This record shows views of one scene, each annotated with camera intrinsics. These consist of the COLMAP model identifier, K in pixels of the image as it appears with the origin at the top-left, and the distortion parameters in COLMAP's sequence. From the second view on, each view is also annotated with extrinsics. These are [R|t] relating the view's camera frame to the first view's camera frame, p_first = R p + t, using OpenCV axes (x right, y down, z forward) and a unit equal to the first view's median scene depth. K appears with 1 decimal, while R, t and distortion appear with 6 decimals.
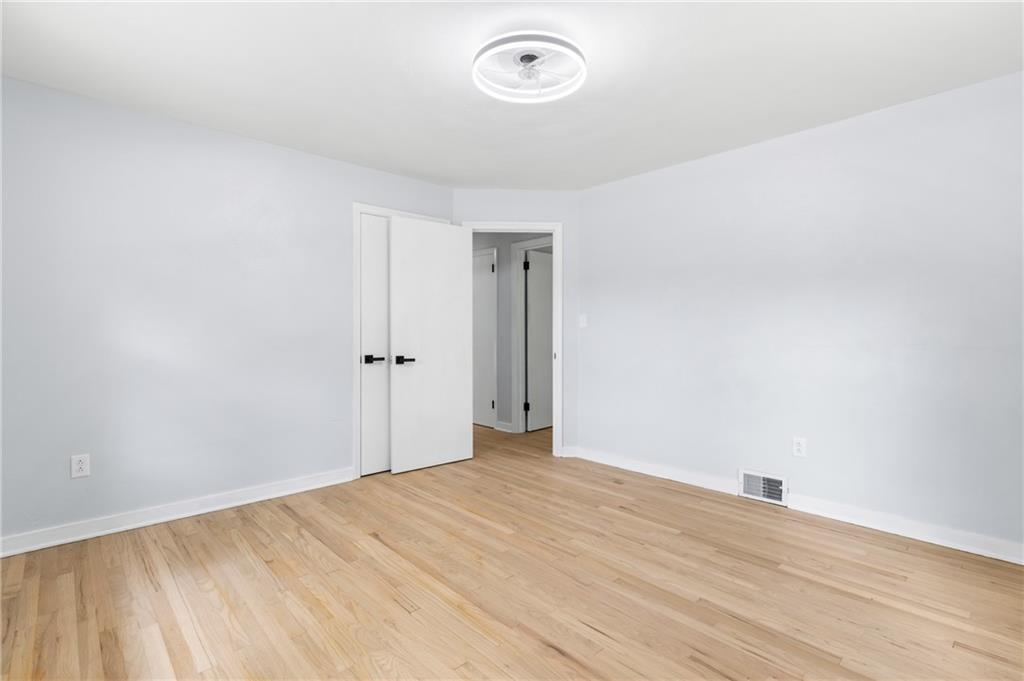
lens RADIAL K [[489.0, 0, 510.6], [0, 489.0, 329.4], [0, 0, 1]] dist [-0.001275, 0.000025]
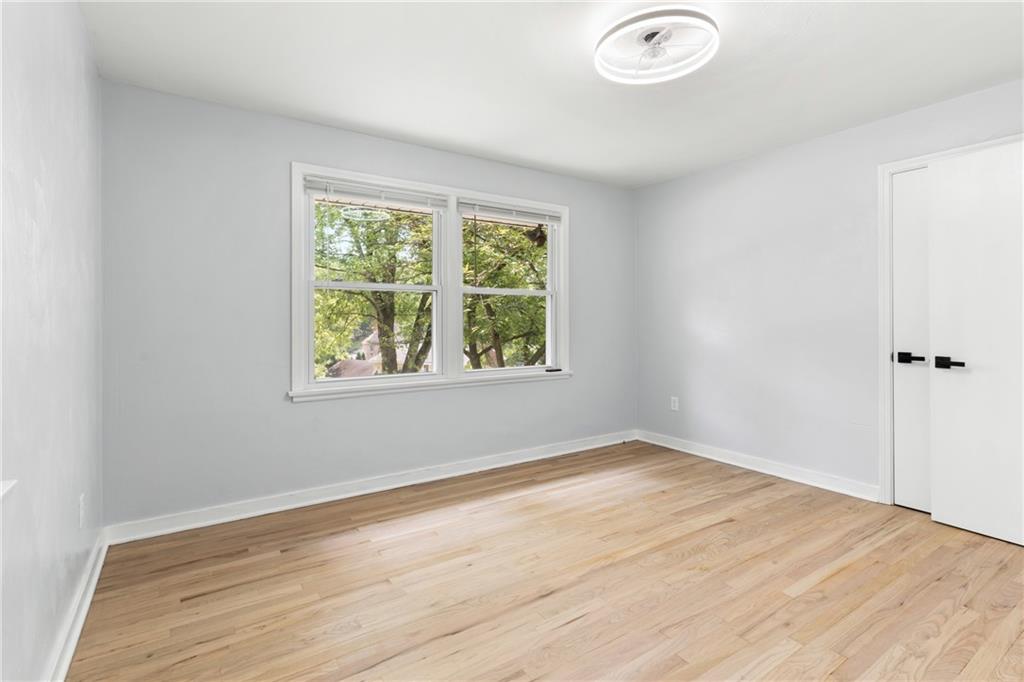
lens RADIAL K [[489.0, 0, 510.6], [0, 489.0, 329.9], [0, 0, 1]] dist [-0.001275, 0.000025]
pose [[-0.167650, 0.015454, -0.985725, 0.857795], [0.003062, 0.999880, 0.015155, 0.002769], [0.985842, -0.000478, -0.167677, 0.761224]]
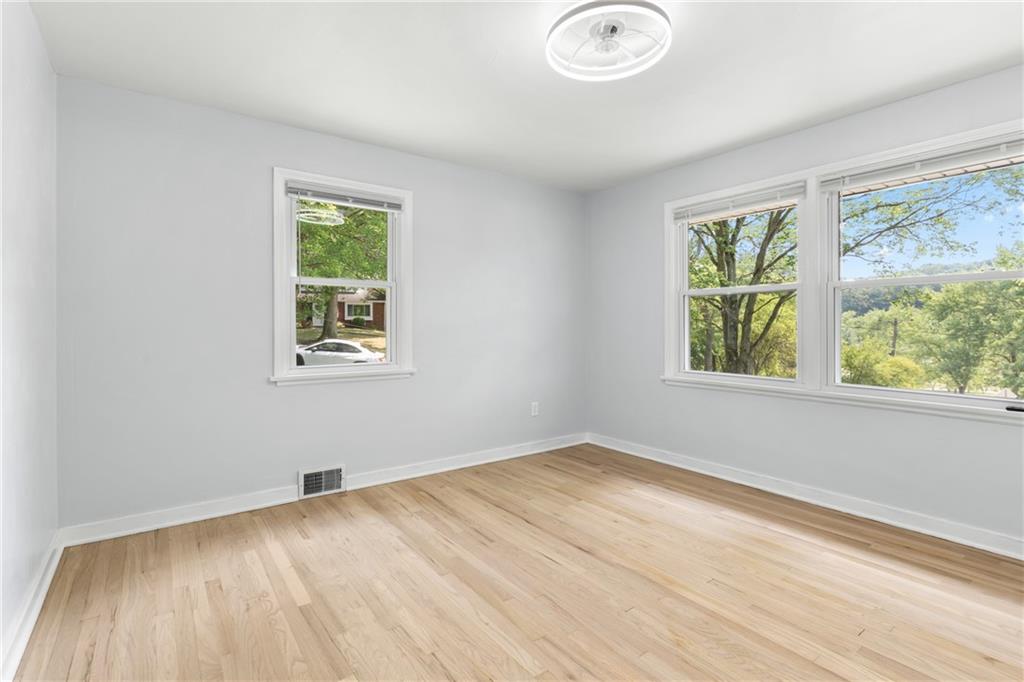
lens RADIAL K [[489.0, 0, 510.6], [0, 489.0, 329.9], [0, 0, 1]] dist [-0.001275, 0.000025]
pose [[-0.992532, -0.001342, 0.121979, 0.089907], [0.000343, 0.999905, 0.013789, -0.000583], [-0.121986, 0.013728, -0.992437, 1.659200]]
